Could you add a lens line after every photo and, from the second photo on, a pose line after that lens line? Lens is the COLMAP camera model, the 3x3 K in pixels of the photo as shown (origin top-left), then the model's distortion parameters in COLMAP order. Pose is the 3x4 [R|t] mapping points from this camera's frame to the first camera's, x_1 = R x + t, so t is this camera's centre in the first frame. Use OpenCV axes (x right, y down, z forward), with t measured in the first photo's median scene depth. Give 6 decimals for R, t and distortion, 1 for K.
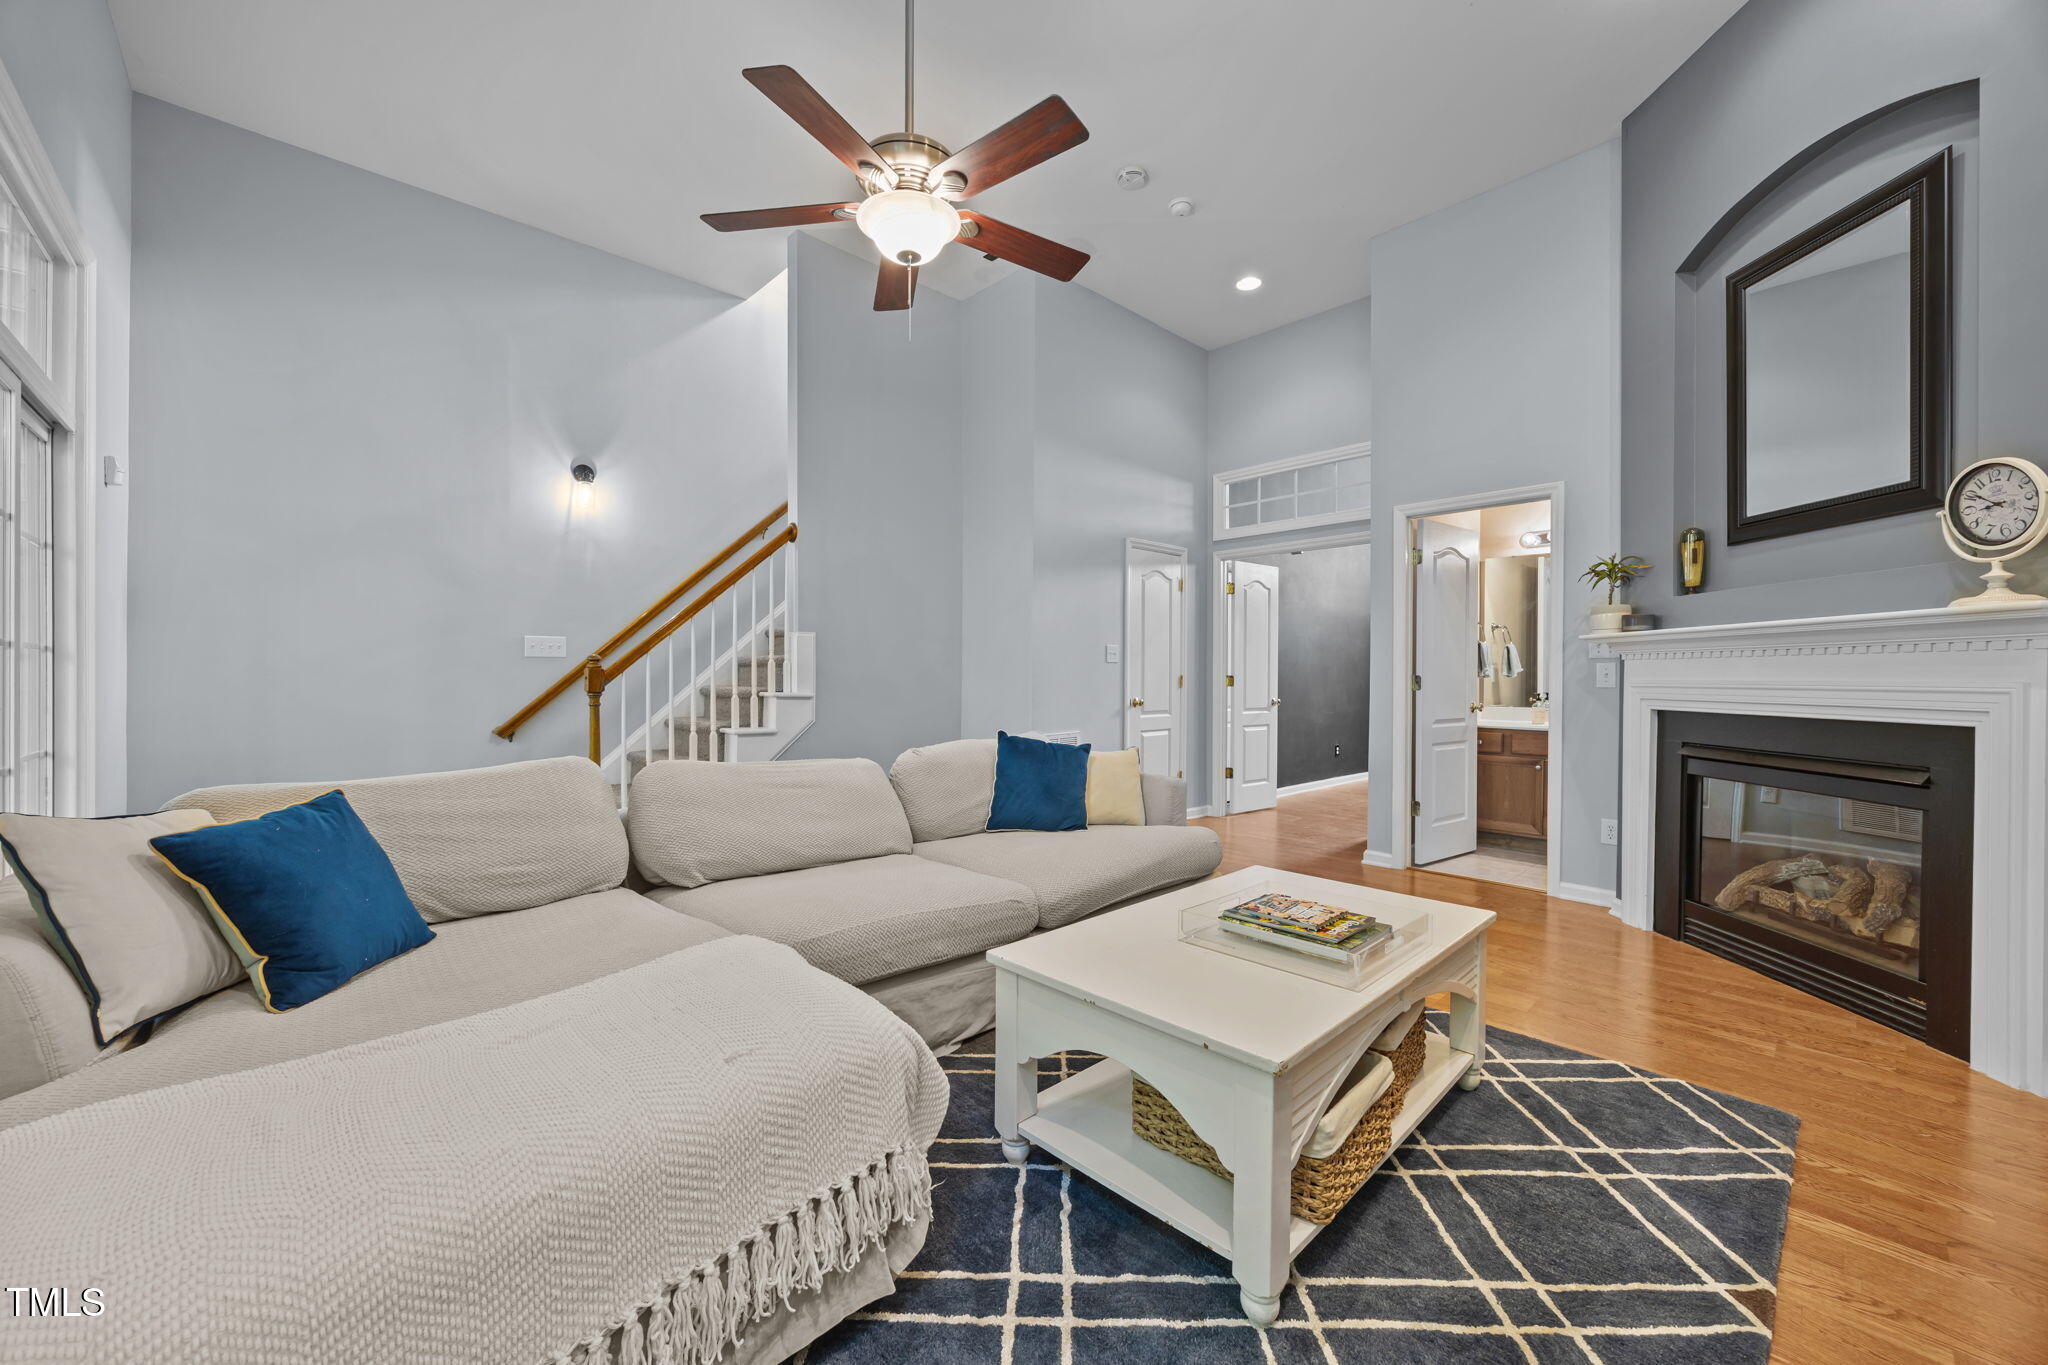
lens RADIAL K [[793.9, 0, 1019.8], [0, 793.9, 681.9], [0, 0, 1]] dist [0.000580, 0.000289]
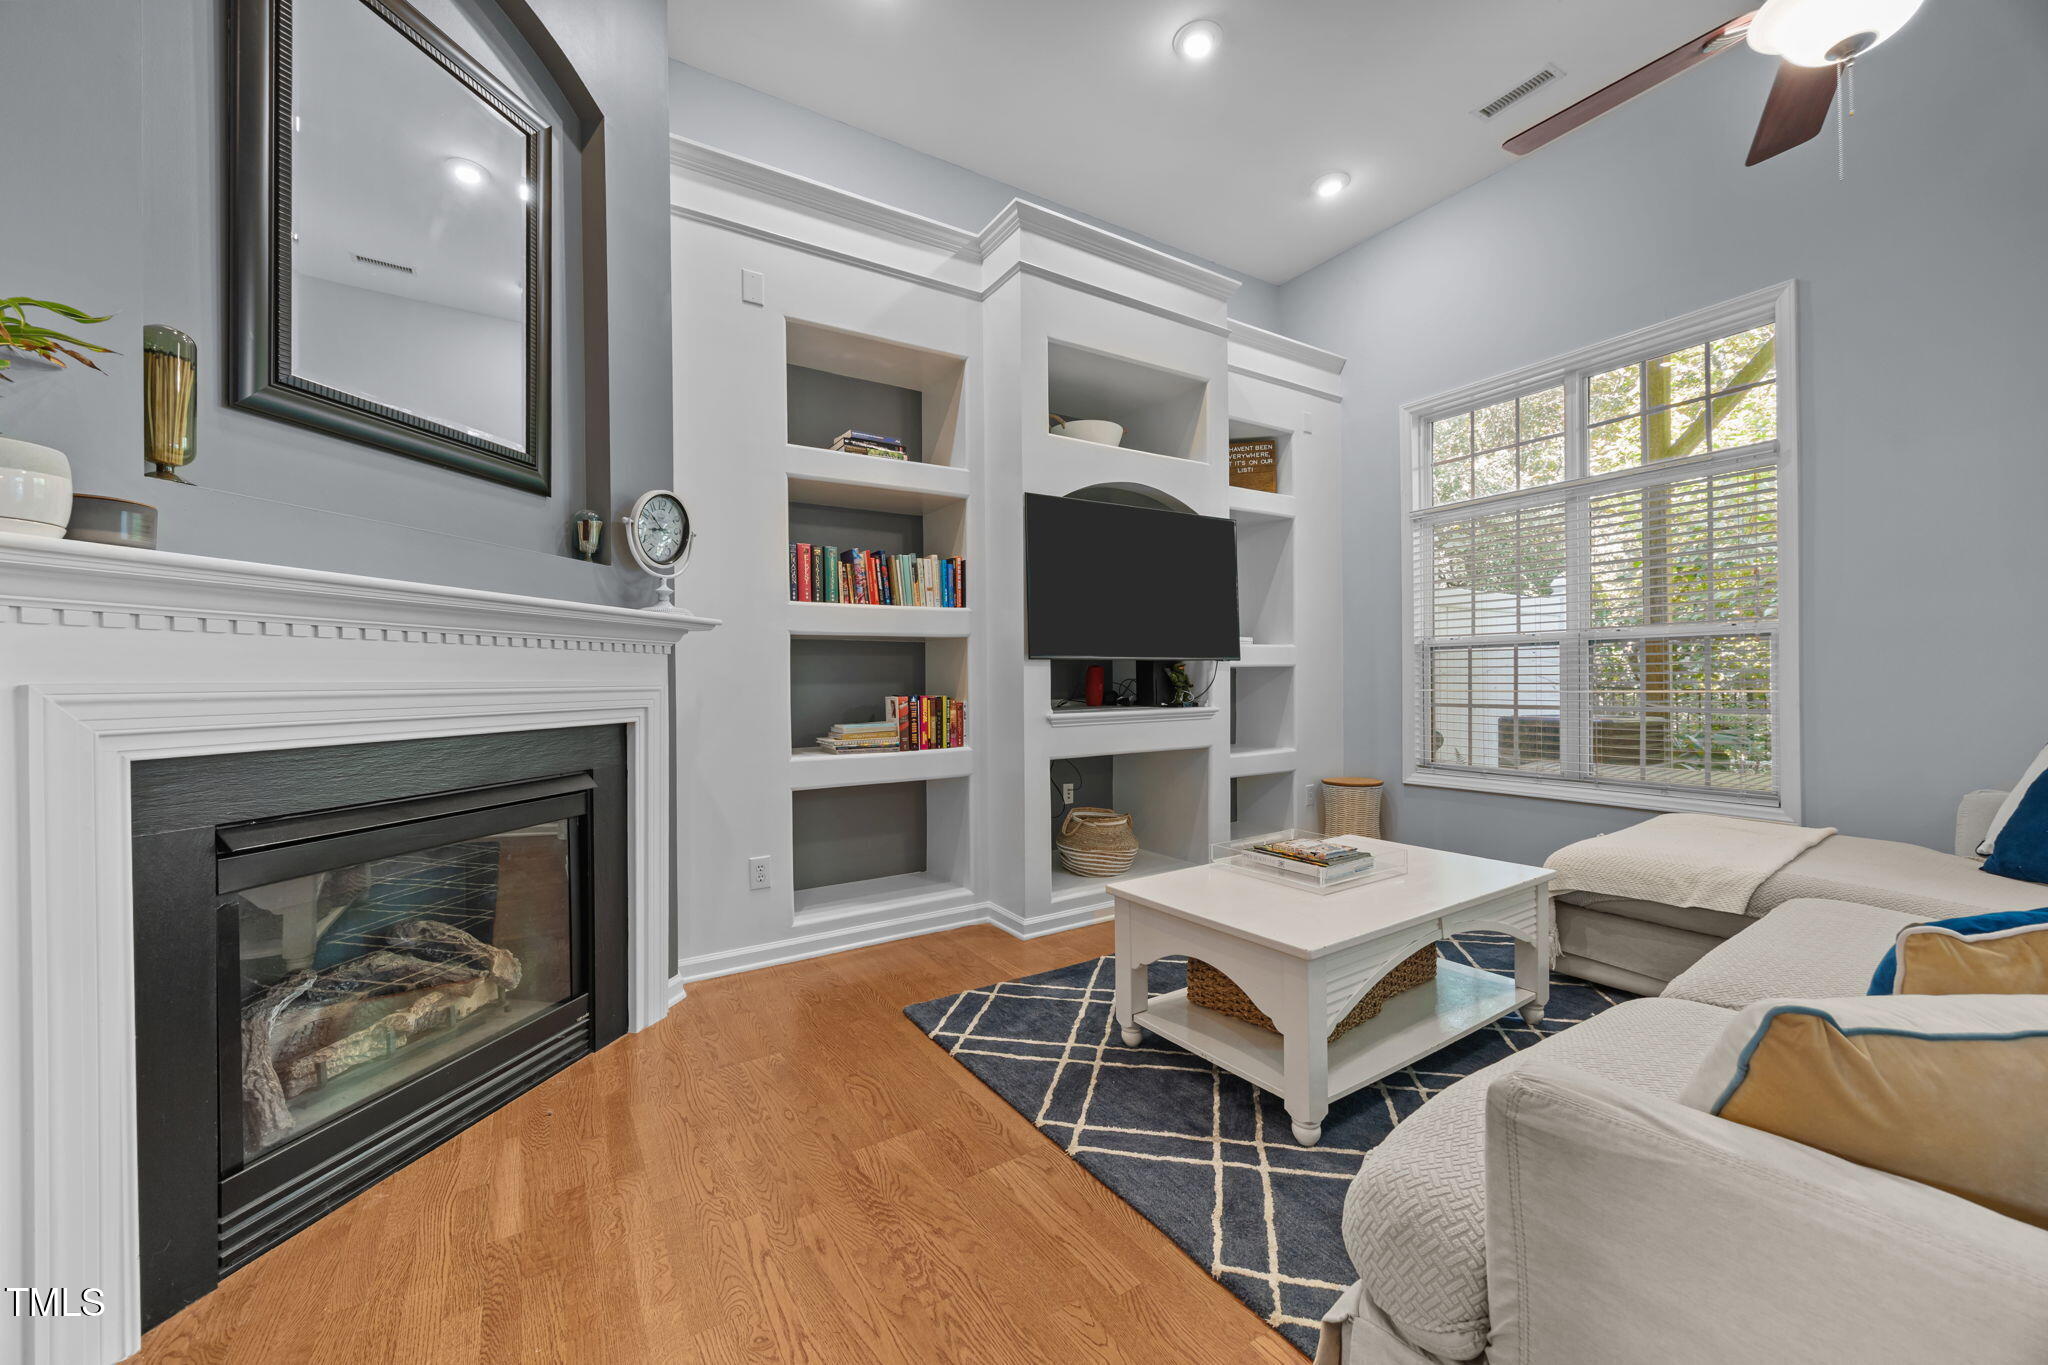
lens RADIAL K [[793.9, 0, 1034.0], [0, 793.9, 676.9], [0, 0, 1]] dist [0.000580, 0.000289]
pose [[-0.982493, 0.012357, 0.185890, 0.402098], [0.012362, 0.999923, -0.001131, 0.002487], [-0.185890, 0.001187, -0.982570, 1.762446]]
